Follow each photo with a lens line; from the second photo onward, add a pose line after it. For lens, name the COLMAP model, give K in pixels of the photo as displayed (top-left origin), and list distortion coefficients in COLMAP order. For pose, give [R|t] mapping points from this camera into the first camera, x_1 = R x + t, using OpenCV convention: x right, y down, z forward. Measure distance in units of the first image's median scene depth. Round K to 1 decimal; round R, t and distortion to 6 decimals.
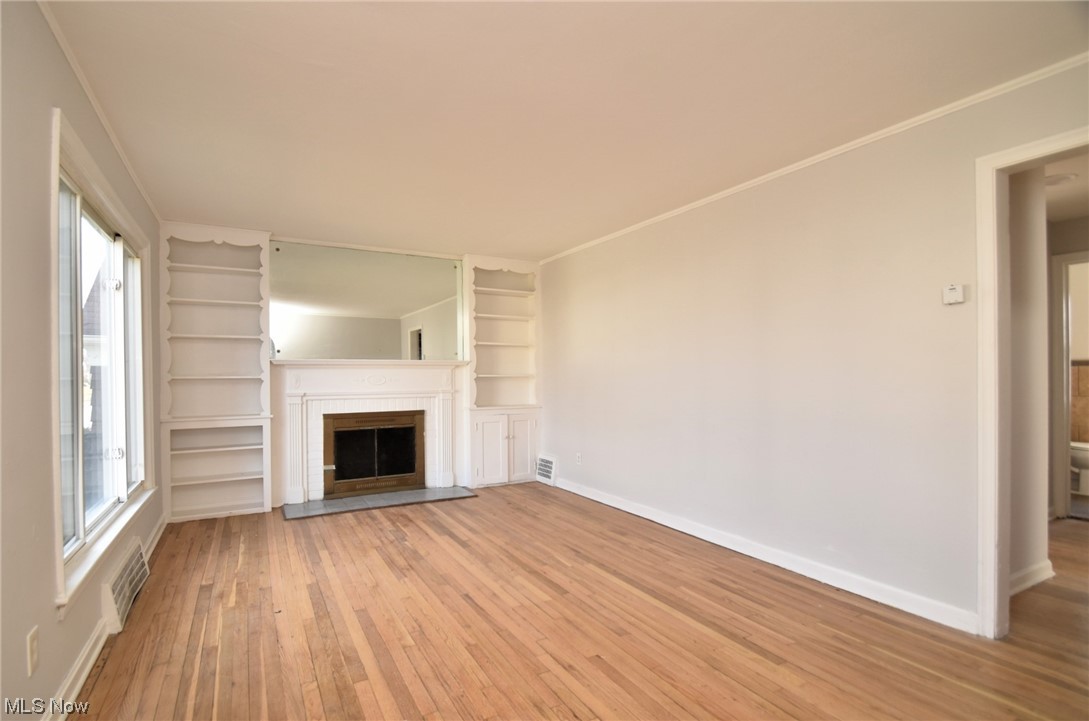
lens RADIAL K [[515.5, 0, 545.0], [0, 515.5, 377.3], [0, 0, 1]] dist [-0.000733, -0.000040]
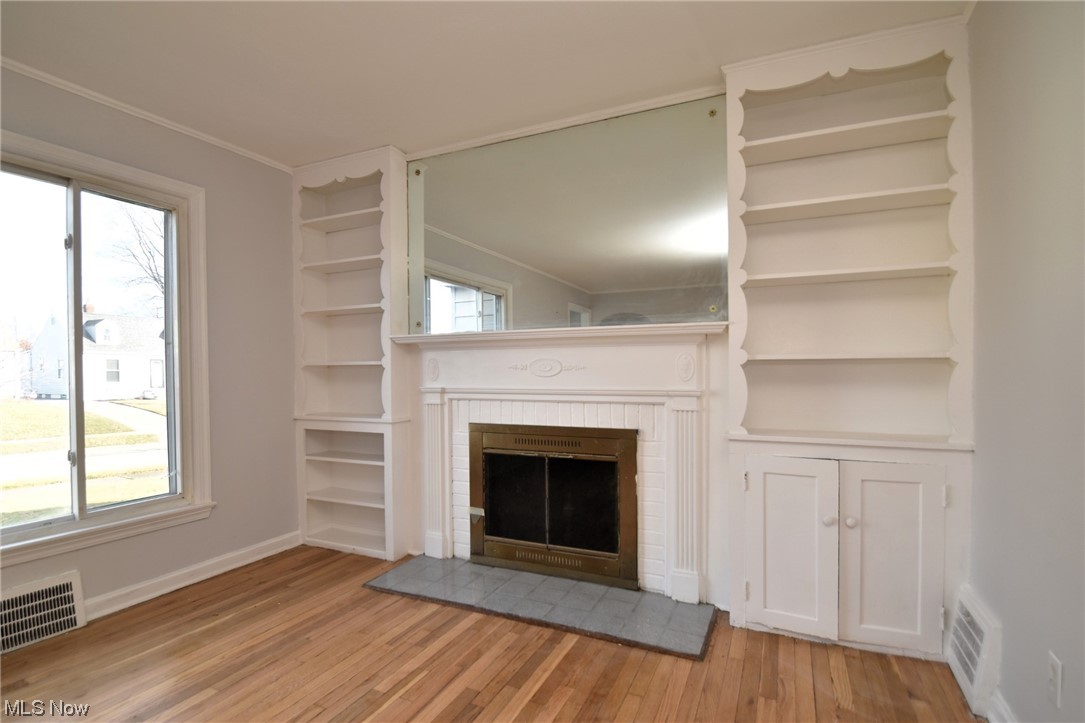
lens RADIAL K [[549.9, 0, 517.4], [0, 549.9, 379.2], [0, 0, 1]] dist [0.003202, -0.018322]
pose [[0.565584, 0.015308, -0.824549, 0.147232], [-0.000918, 0.999839, 0.017933, 0.007727], [0.824690, -0.009386, 0.565507, 0.704704]]
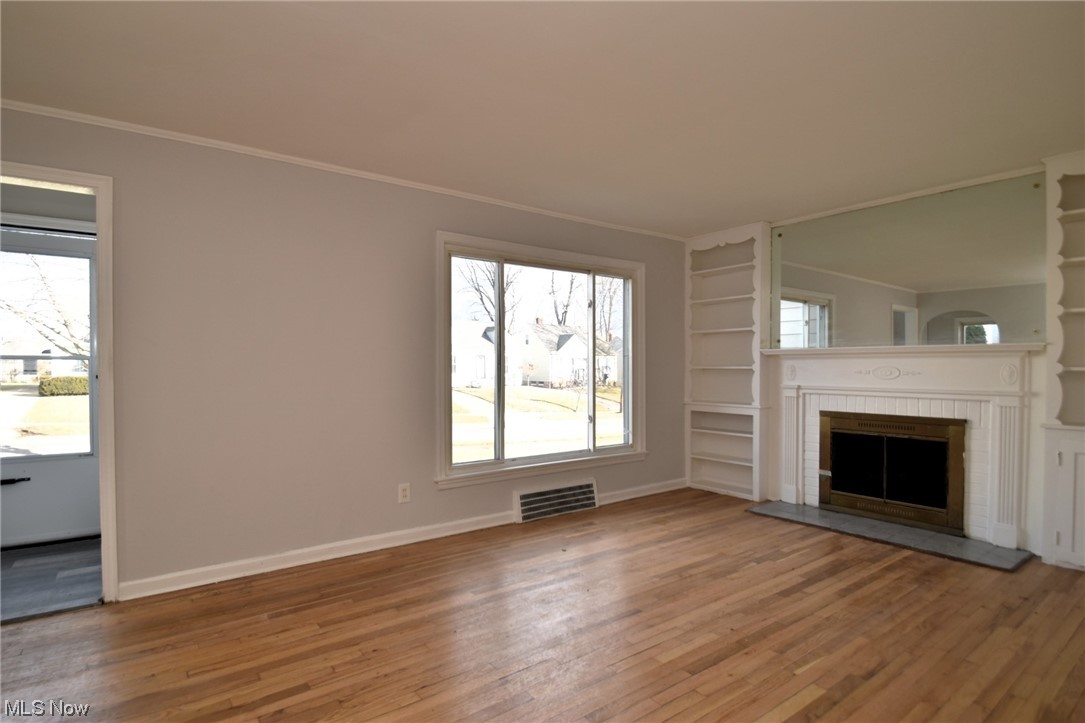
lens RADIAL K [[549.9, 0, 517.4], [0, 549.9, 379.2], [0, 0, 1]] dist [0.003202, -0.018322]
pose [[0.114763, 0.030442, -0.992926, 0.454164], [-0.002792, 0.999536, 0.030322, -0.009242], [0.993389, -0.000708, 0.114795, 0.397508]]
